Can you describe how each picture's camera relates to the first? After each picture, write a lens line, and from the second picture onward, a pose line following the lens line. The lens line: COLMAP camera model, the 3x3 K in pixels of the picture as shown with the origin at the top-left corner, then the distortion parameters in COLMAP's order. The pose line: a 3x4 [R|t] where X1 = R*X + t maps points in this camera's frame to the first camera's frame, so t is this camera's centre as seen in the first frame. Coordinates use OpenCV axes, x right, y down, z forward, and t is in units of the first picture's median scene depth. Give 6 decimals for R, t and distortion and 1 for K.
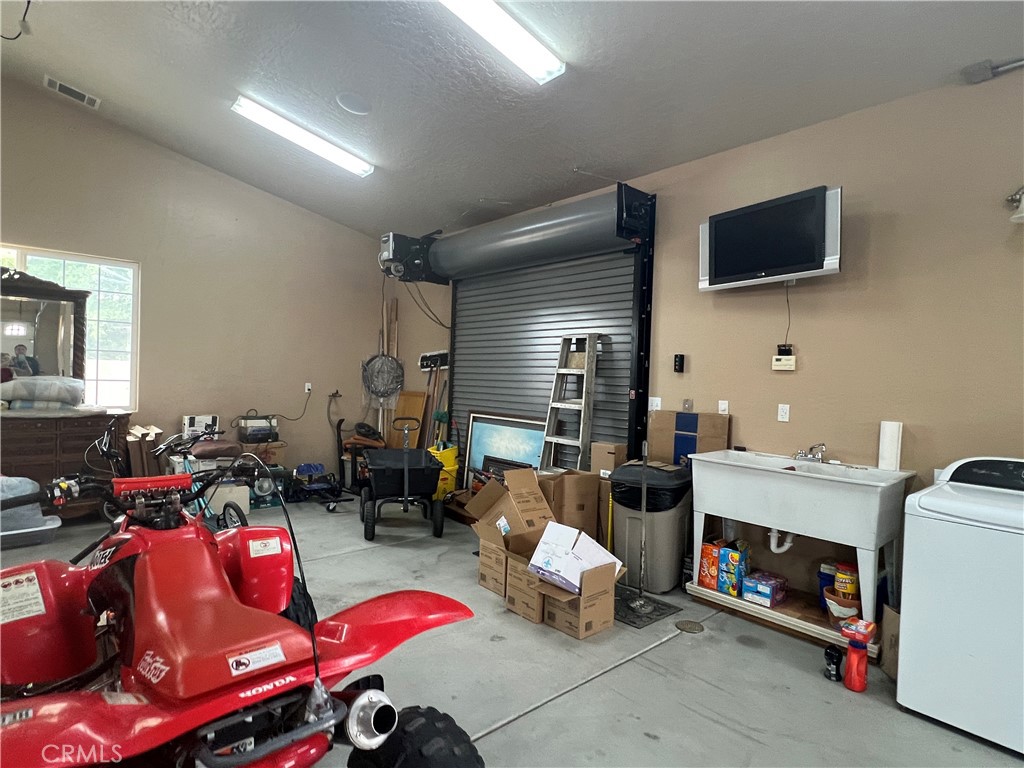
lens RADIAL K [[547.9, 0, 514.6], [0, 547.9, 384.0], [0, 0, 1]] dist [-0.005607, -0.001435]
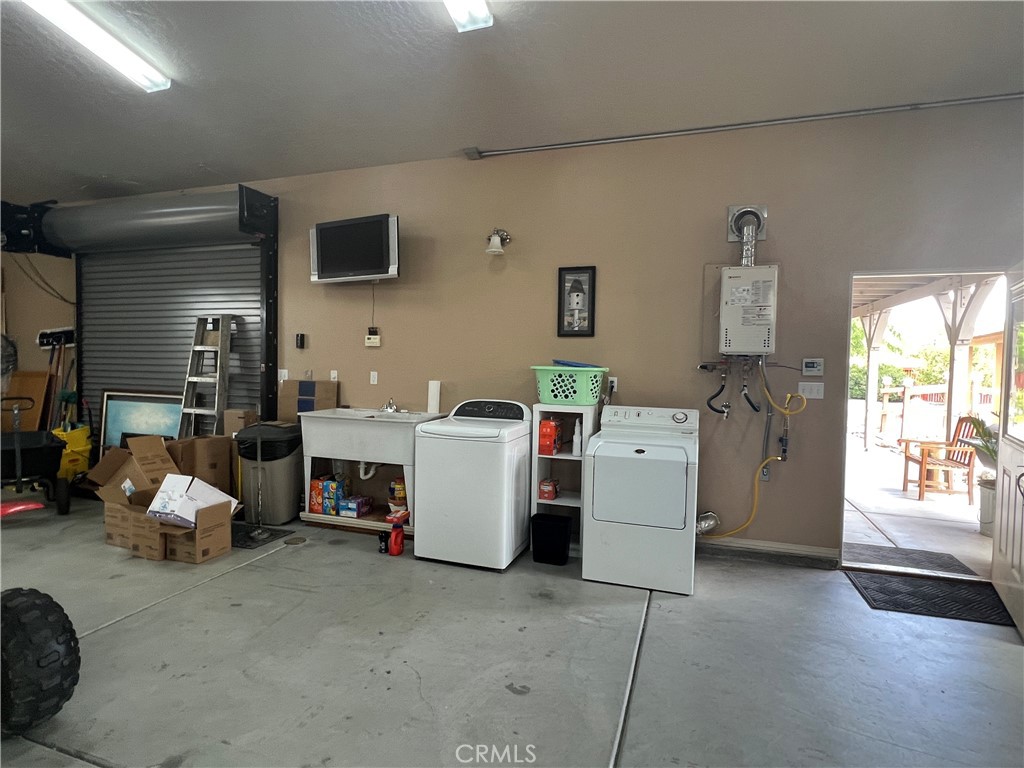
lens RADIAL K [[547.9, 0, 501.9], [0, 547.9, 384.5], [0, 0, 1]] dist [-0.005607, -0.001435]
pose [[0.873832, -0.037136, 0.484808, 0.095624], [0.016997, 0.998803, 0.045873, 0.010313], [-0.485931, -0.031845, 0.873417, -0.283141]]
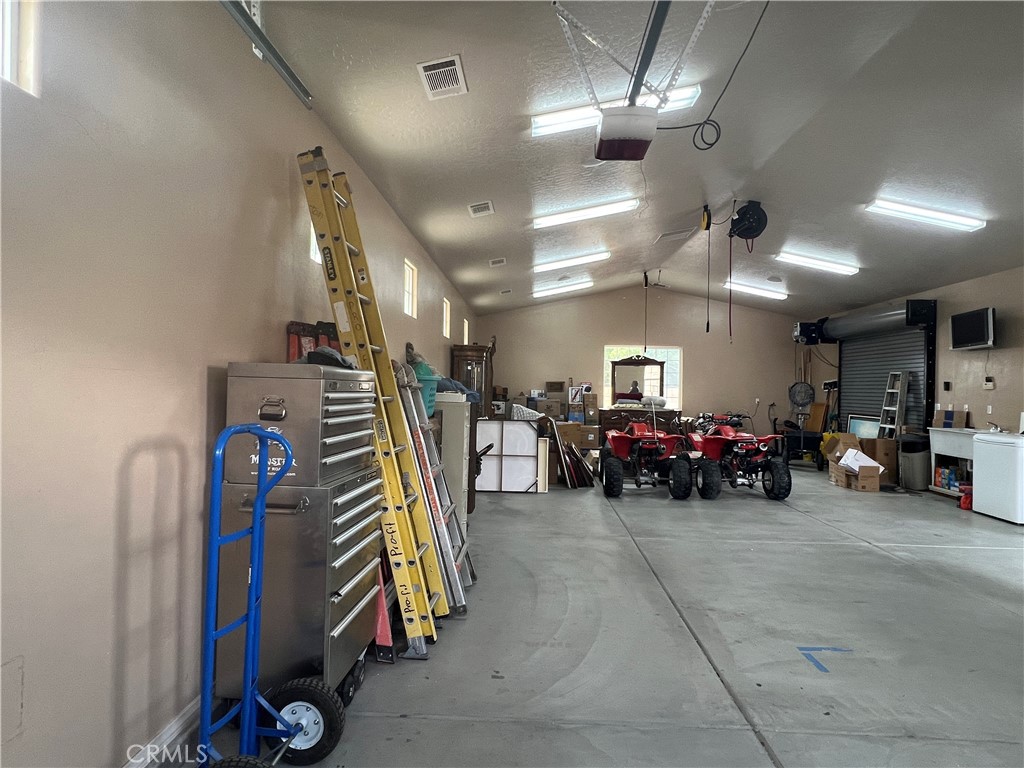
lens RADIAL K [[547.9, 0, 511.9], [0, 547.9, 386.8], [0, 0, 1]] dist [-0.005607, -0.001435]
pose [[0.703778, -0.019914, -0.710141, 0.582917], [-0.003456, 0.999499, -0.031454, 0.031435], [0.710412, 0.024591, 0.703356, -1.474612]]
